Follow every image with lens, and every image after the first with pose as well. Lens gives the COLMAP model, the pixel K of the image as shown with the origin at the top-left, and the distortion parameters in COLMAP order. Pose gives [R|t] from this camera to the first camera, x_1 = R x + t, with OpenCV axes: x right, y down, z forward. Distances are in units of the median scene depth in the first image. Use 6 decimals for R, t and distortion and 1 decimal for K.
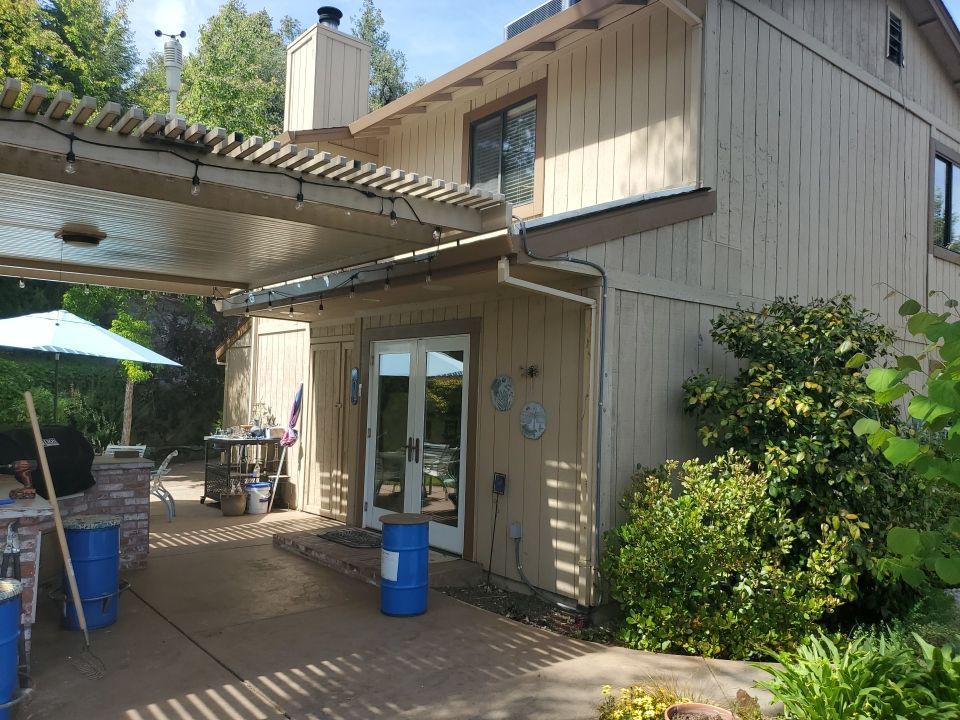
lens RADIAL K [[748.2, 0, 485.9], [0, 748.2, 362.0], [0, 0, 1]] dist [0.041530, -0.039046]
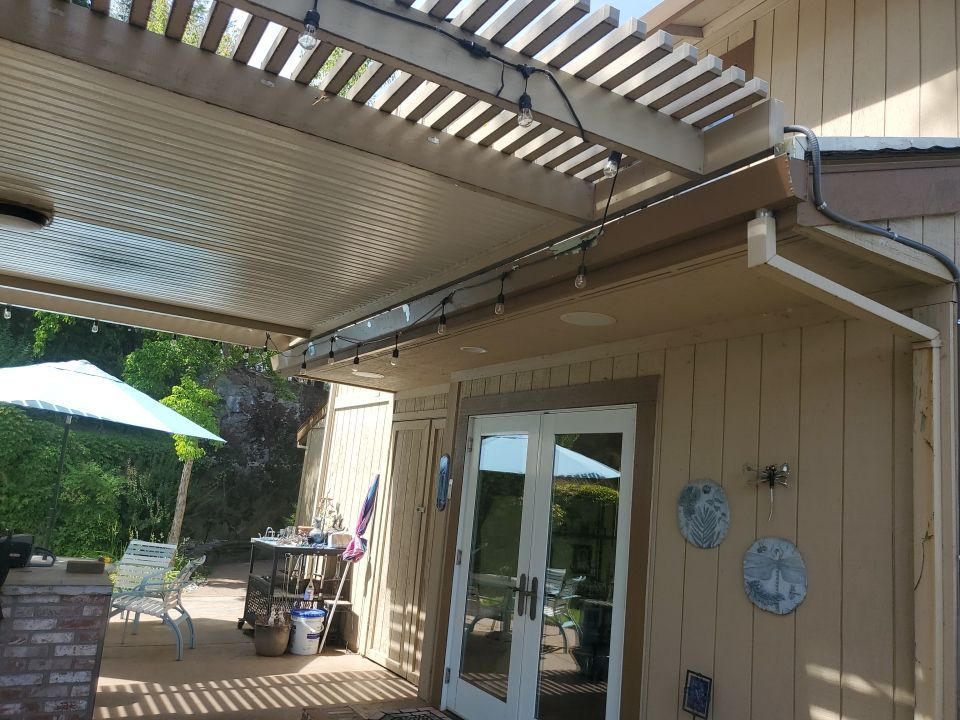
lens RADIAL K [[748.2, 0, 475.8], [0, 748.2, 358.3], [0, 0, 1]] dist [0.041530, -0.039046]
pose [[0.986307, 0.038128, -0.160451, -0.039489], [-0.060287, 0.988930, -0.135587, 0.010238], [0.153505, 0.143403, 0.977687, 0.305522]]
